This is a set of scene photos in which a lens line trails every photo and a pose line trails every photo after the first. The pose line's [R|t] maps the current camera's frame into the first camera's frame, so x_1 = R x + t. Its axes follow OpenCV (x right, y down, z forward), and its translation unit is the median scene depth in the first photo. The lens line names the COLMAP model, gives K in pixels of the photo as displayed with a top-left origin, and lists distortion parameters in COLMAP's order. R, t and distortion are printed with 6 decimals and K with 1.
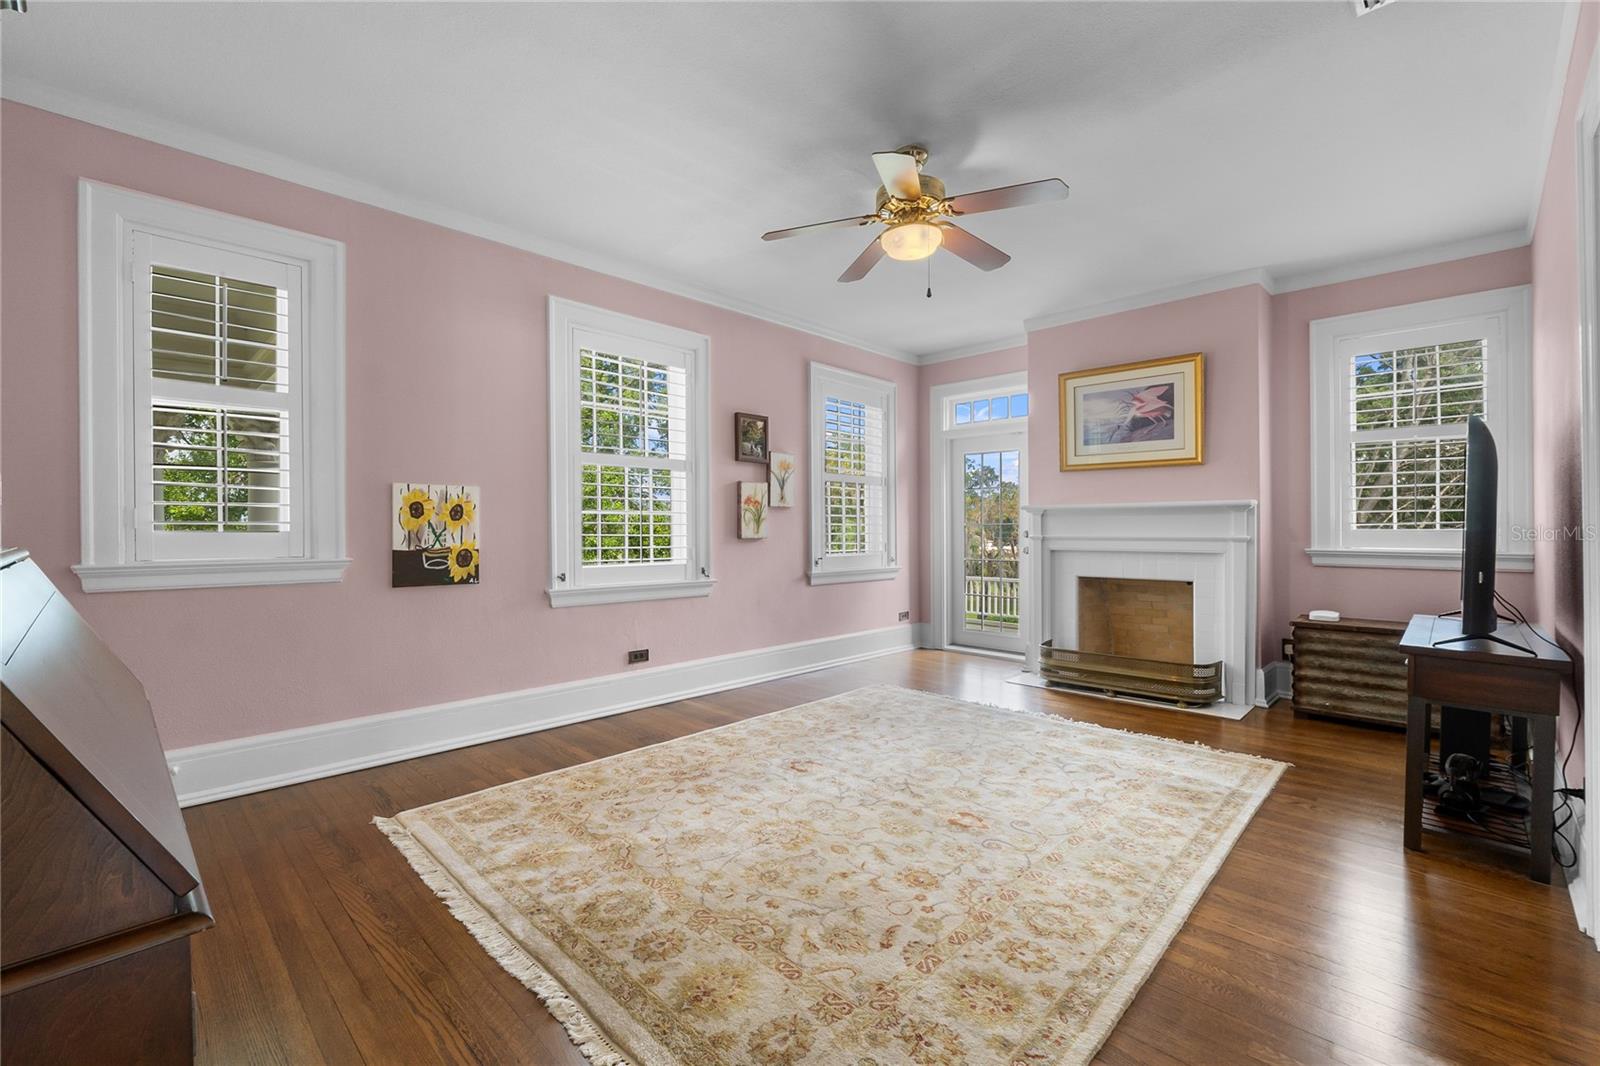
lens RADIAL K [[672.1, 0, 793.1], [0, 672.1, 527.4], [0, 0, 1]] dist [-0.000786, -0.000216]
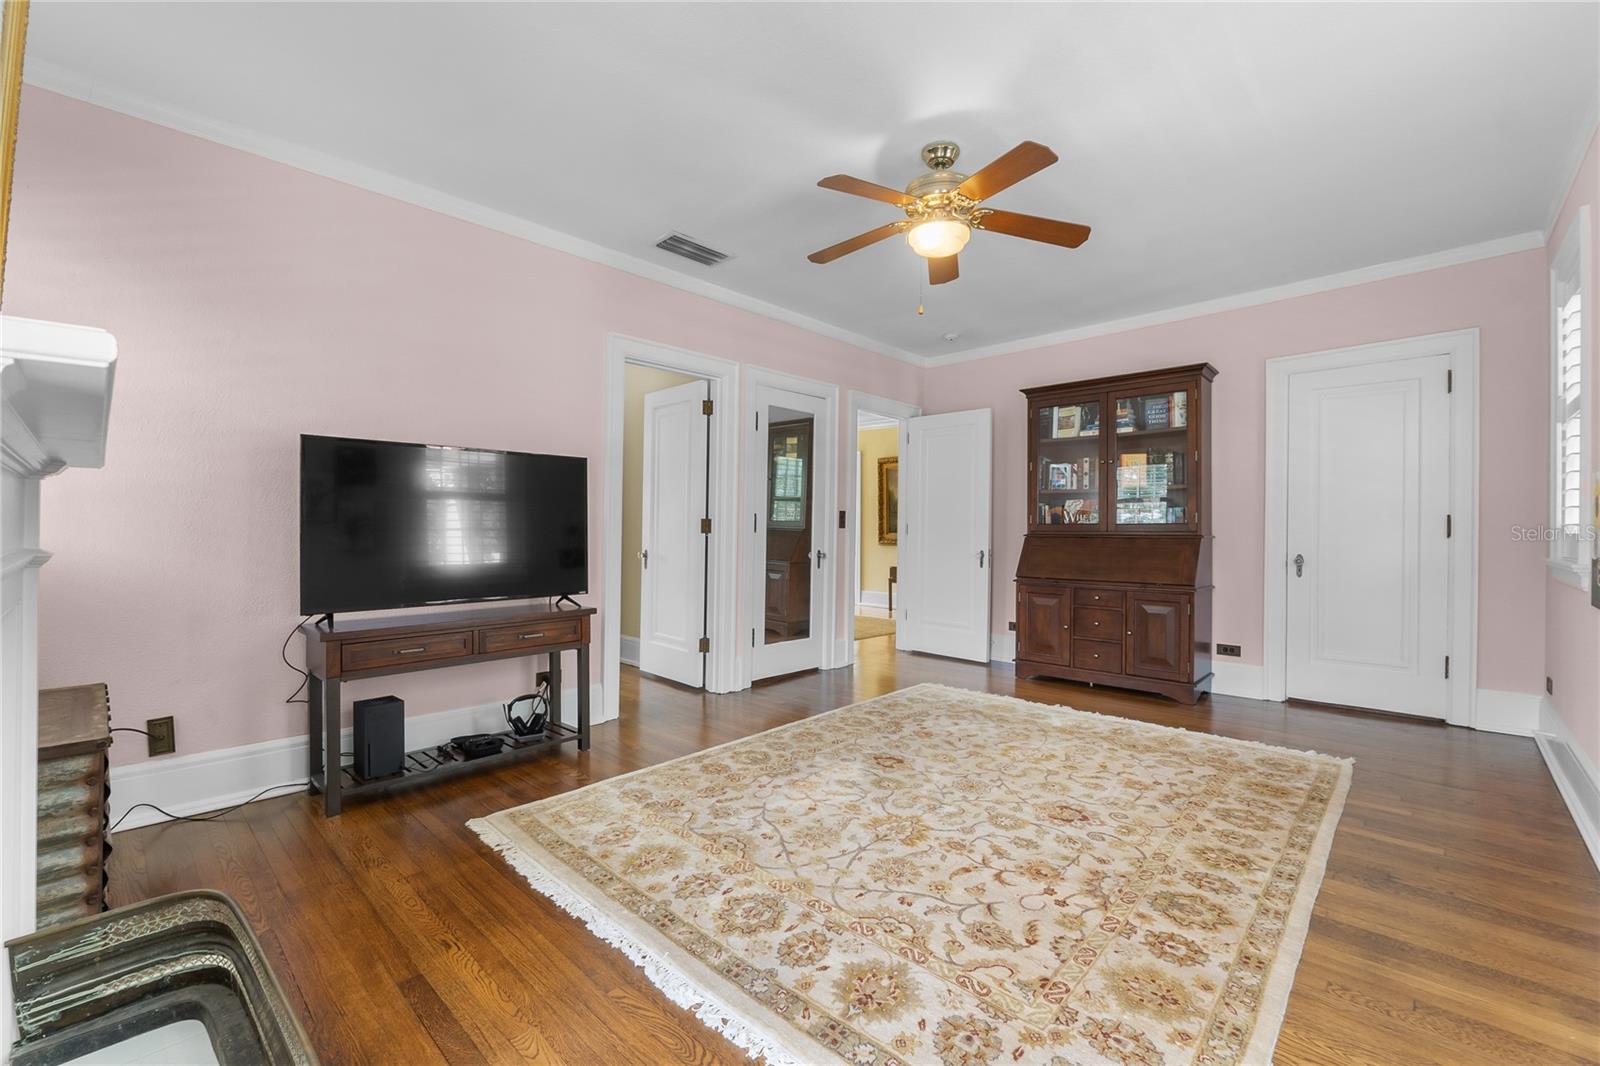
lens RADIAL K [[672.1, 0, 793.1], [0, 672.1, 527.4], [0, 0, 1]] dist [-0.000786, -0.000216]
pose [[-0.999818, -0.003048, -0.018814, 0.394819], [-0.003028, 0.999995, -0.001085, 0.000236], [0.018818, -0.001028, -0.999822, 1.925825]]
